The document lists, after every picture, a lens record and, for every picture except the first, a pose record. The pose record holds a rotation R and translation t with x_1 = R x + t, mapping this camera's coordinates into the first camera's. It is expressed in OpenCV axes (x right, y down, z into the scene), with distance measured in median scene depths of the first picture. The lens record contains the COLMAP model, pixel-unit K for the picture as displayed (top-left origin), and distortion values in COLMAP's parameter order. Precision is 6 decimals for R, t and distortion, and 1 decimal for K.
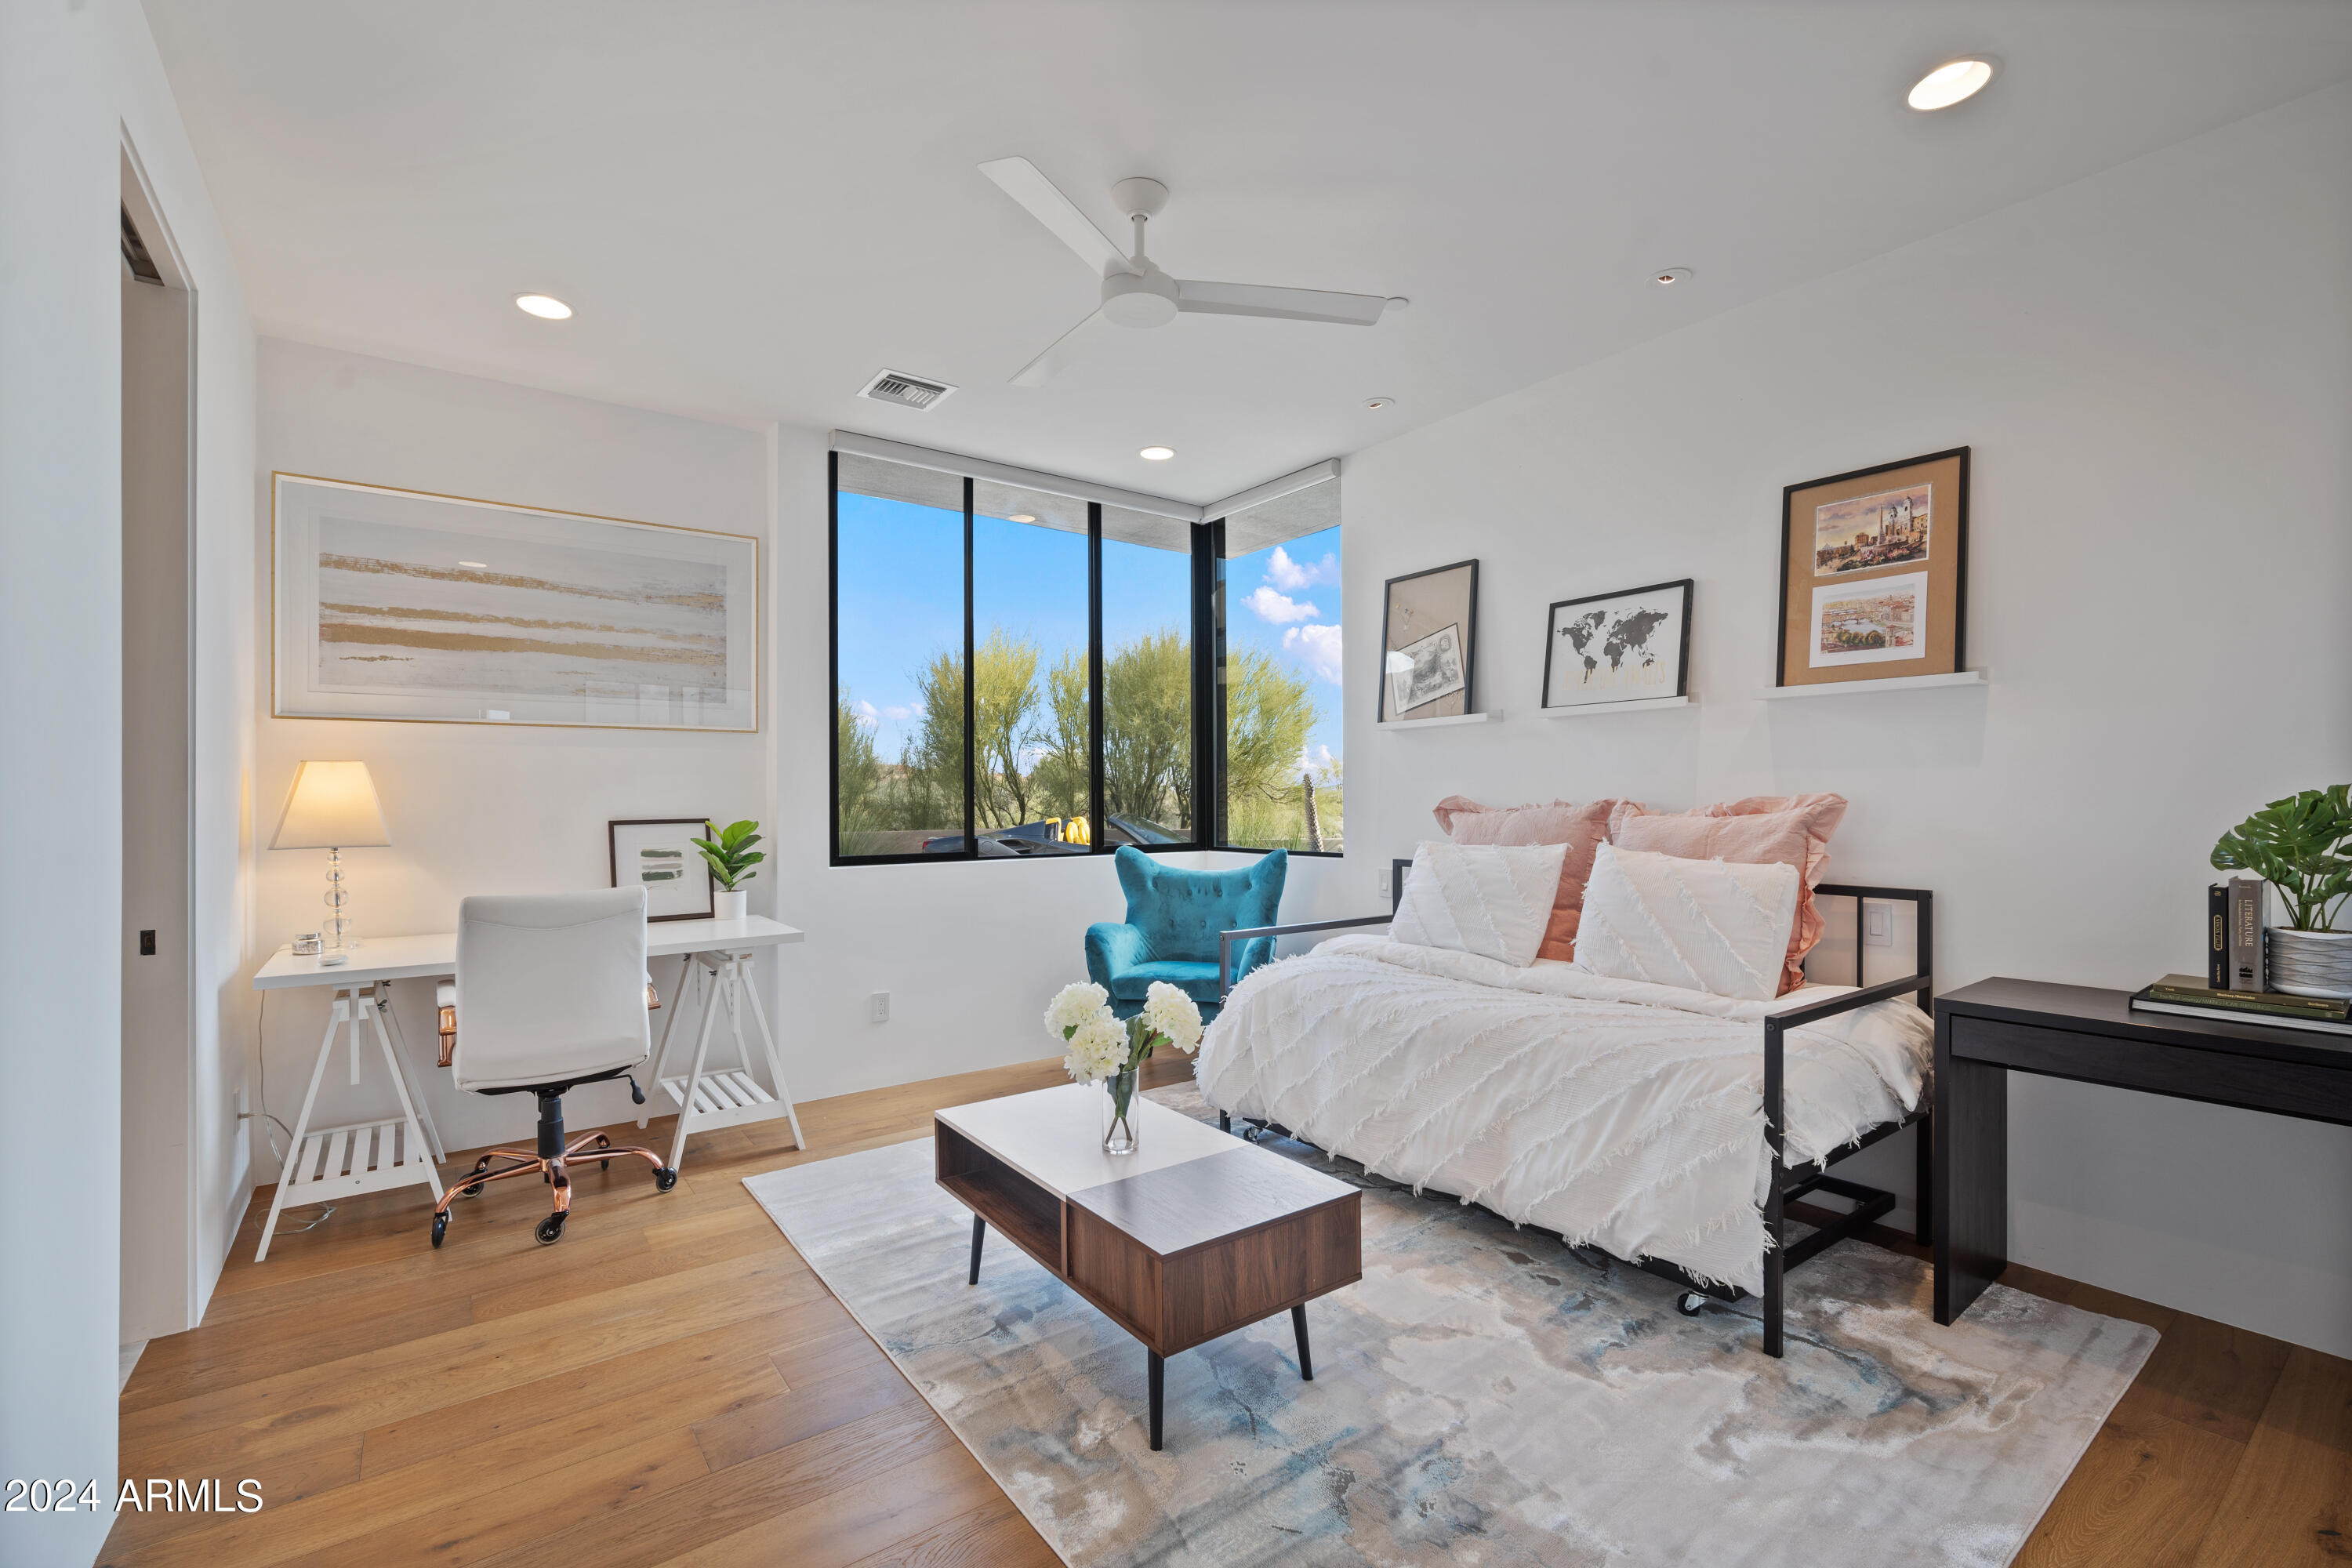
lens RADIAL K [[1043.0, 0, 1187.2], [0, 1043.0, 764.8], [0, 0, 1]] dist [-0.004044, 0.000002]
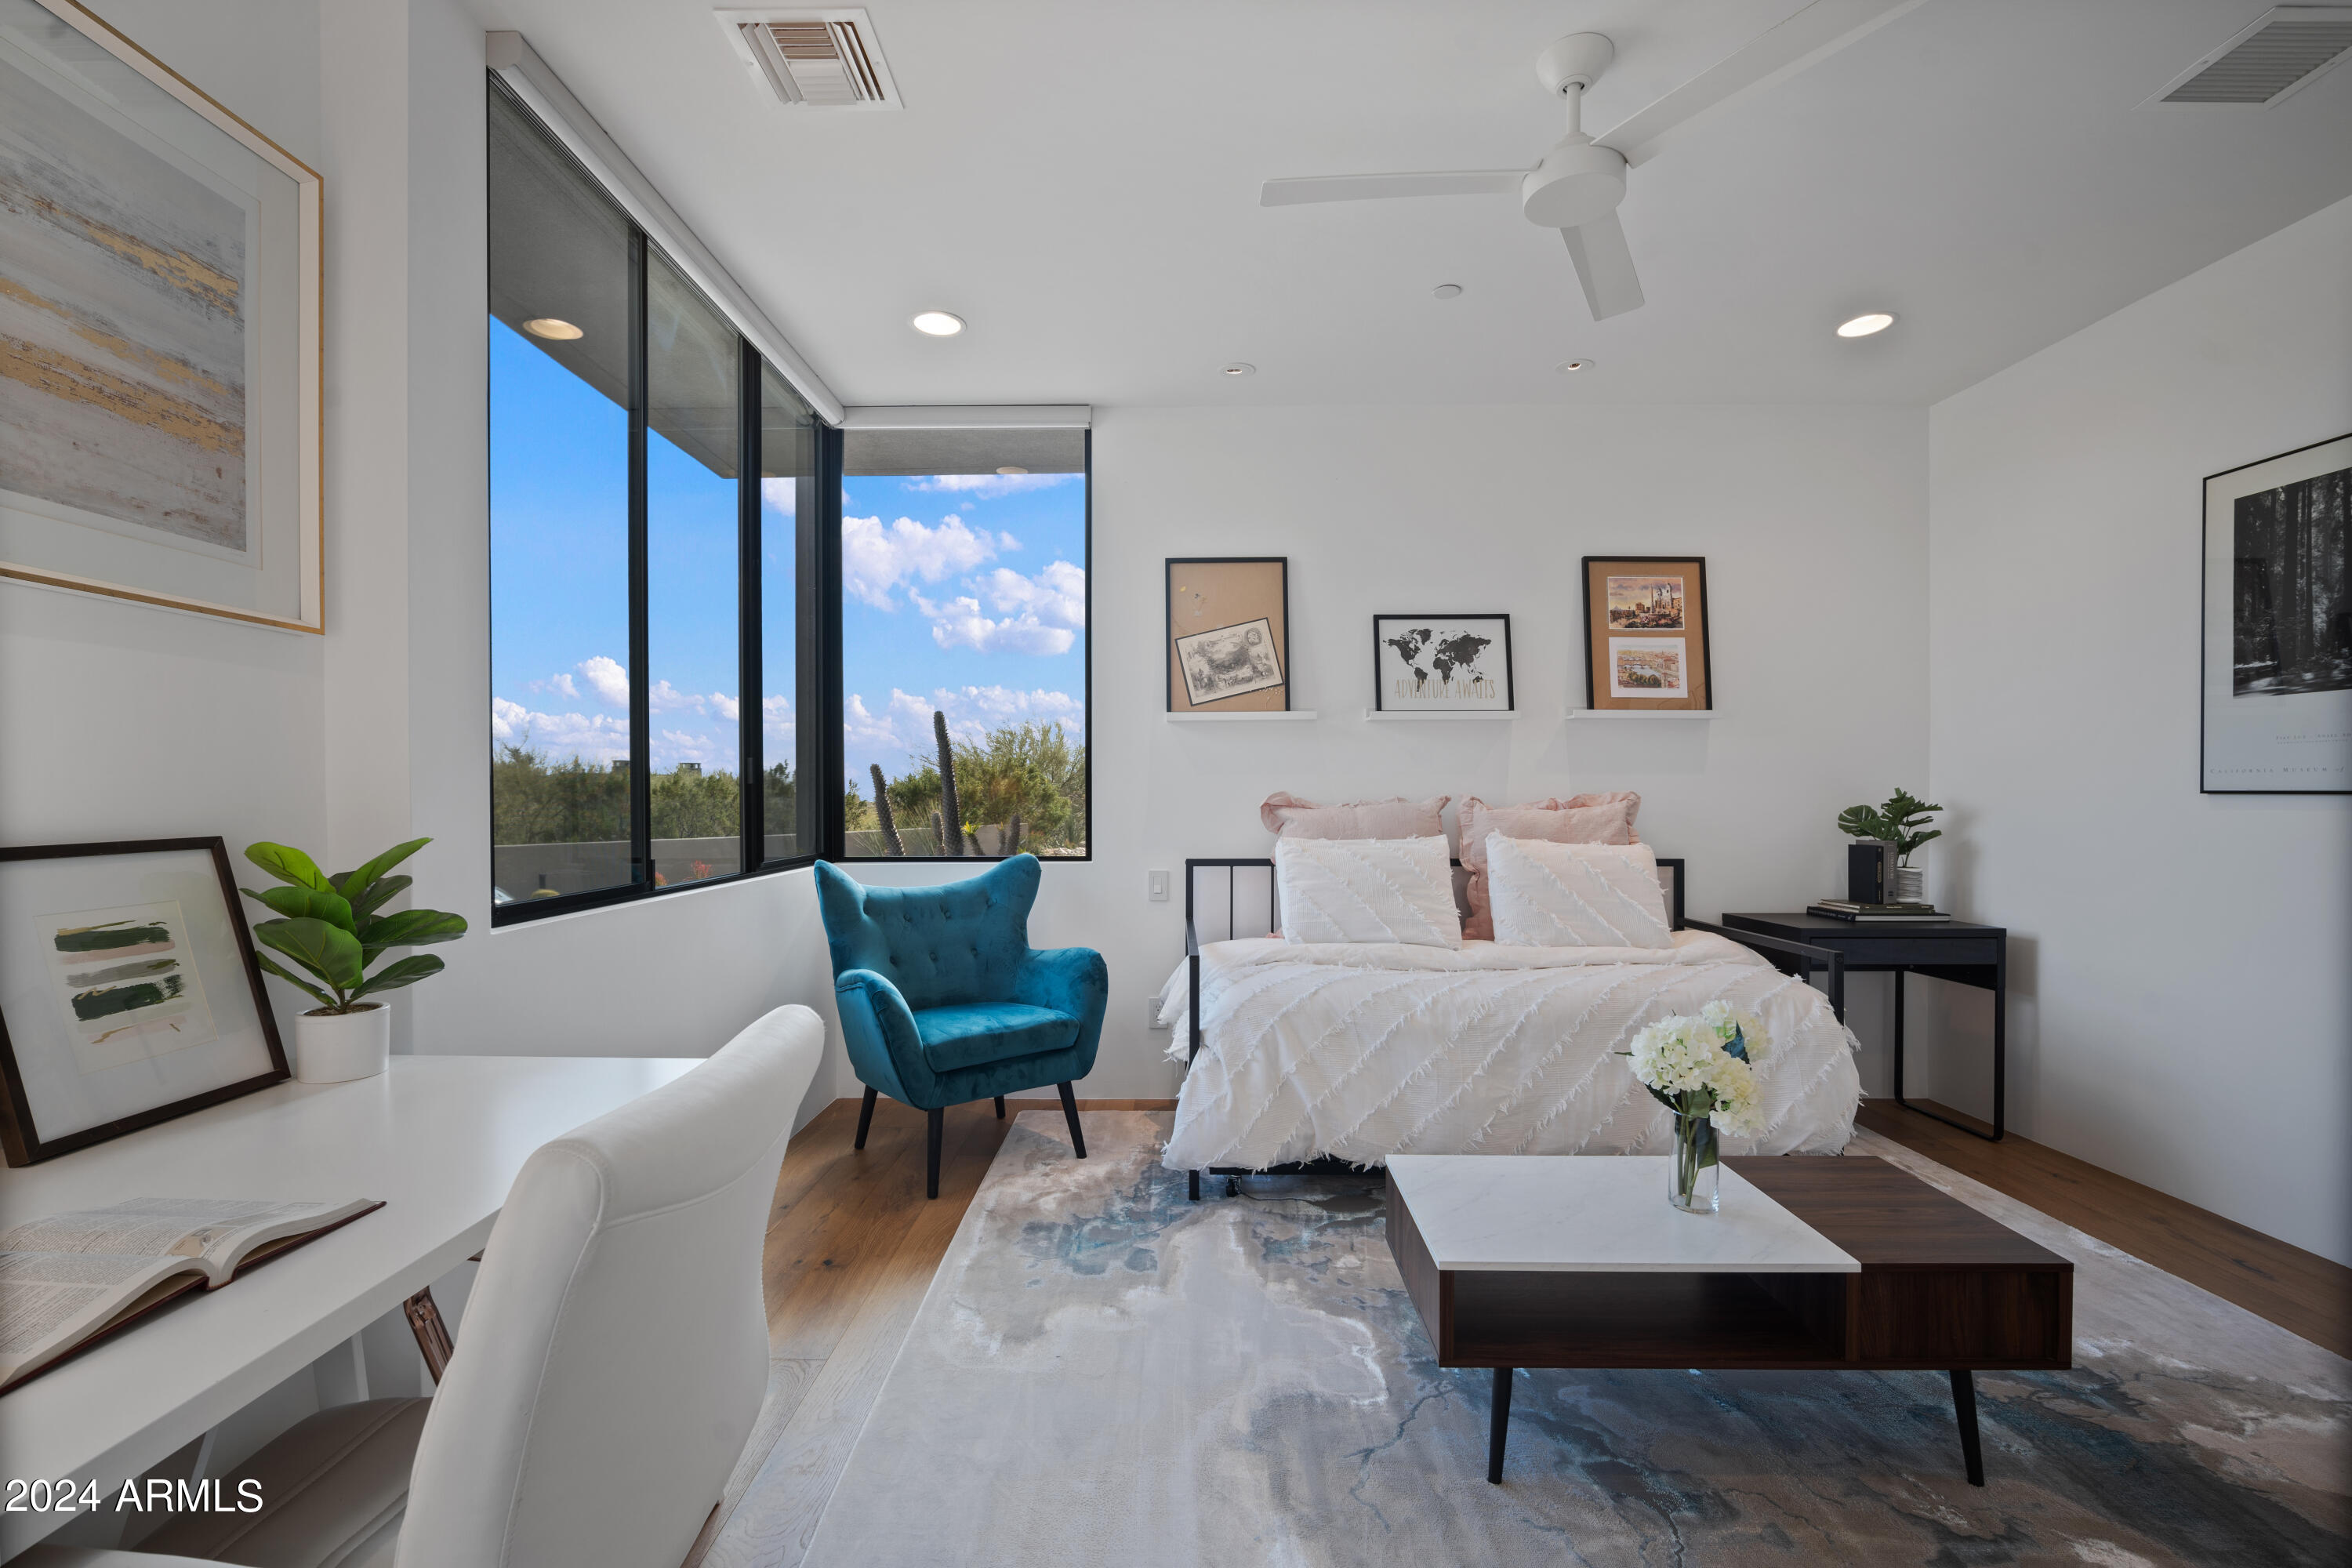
lens RADIAL K [[1009.2, 0, 1176.0], [0, 1009.2, 784.0], [0, 0, 1]] dist [0.000792, 0.000330]
pose [[0.595285, 0.013172, 0.803406, -0.652832], [-0.027471, 0.999615, 0.003967, 0.023887], [-0.803045, -0.024432, 0.595418, 0.572954]]
